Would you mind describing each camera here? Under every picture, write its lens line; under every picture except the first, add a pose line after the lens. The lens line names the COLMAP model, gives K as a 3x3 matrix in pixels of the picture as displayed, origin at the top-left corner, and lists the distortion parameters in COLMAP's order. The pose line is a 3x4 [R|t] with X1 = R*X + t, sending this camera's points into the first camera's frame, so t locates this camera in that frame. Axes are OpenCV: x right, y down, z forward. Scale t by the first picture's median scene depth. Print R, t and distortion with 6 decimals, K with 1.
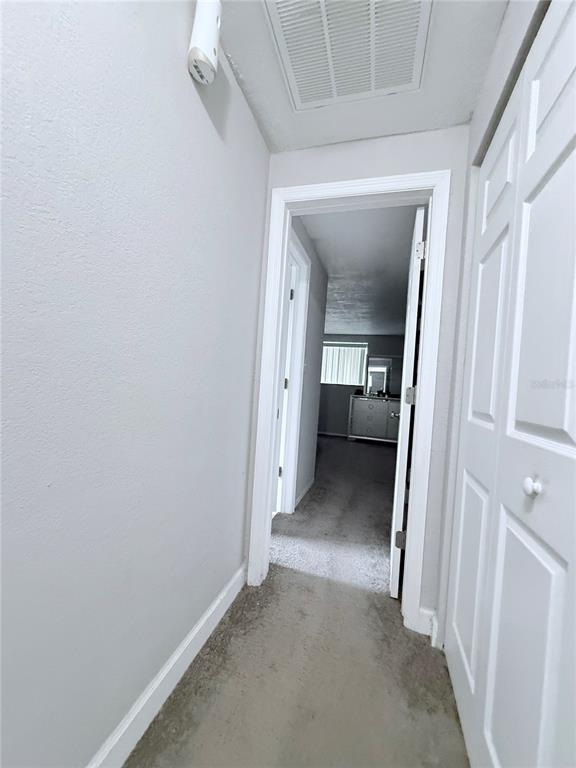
lens RADIAL K [[306.6, 0, 286.9], [0, 306.6, 385.5], [0, 0, 1]] dist [0.000466, -0.000338]
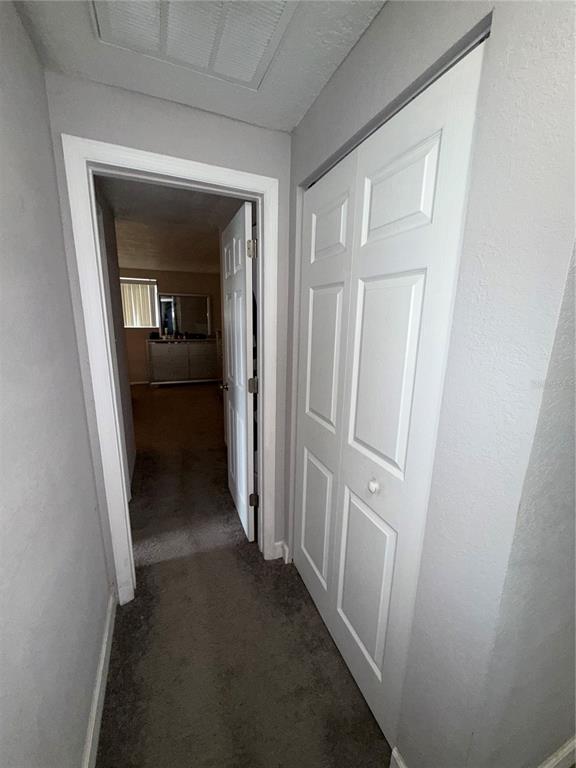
lens RADIAL K [[306.6, 0, 287.2], [0, 306.6, 382.6], [0, 0, 1]] dist [0.000466, -0.000338]
pose [[0.777578, -0.190337, 0.599287, -0.189728], [0.043654, 0.967126, 0.250524, -0.281339], [-0.627269, -0.168640, 0.760325, 0.064909]]
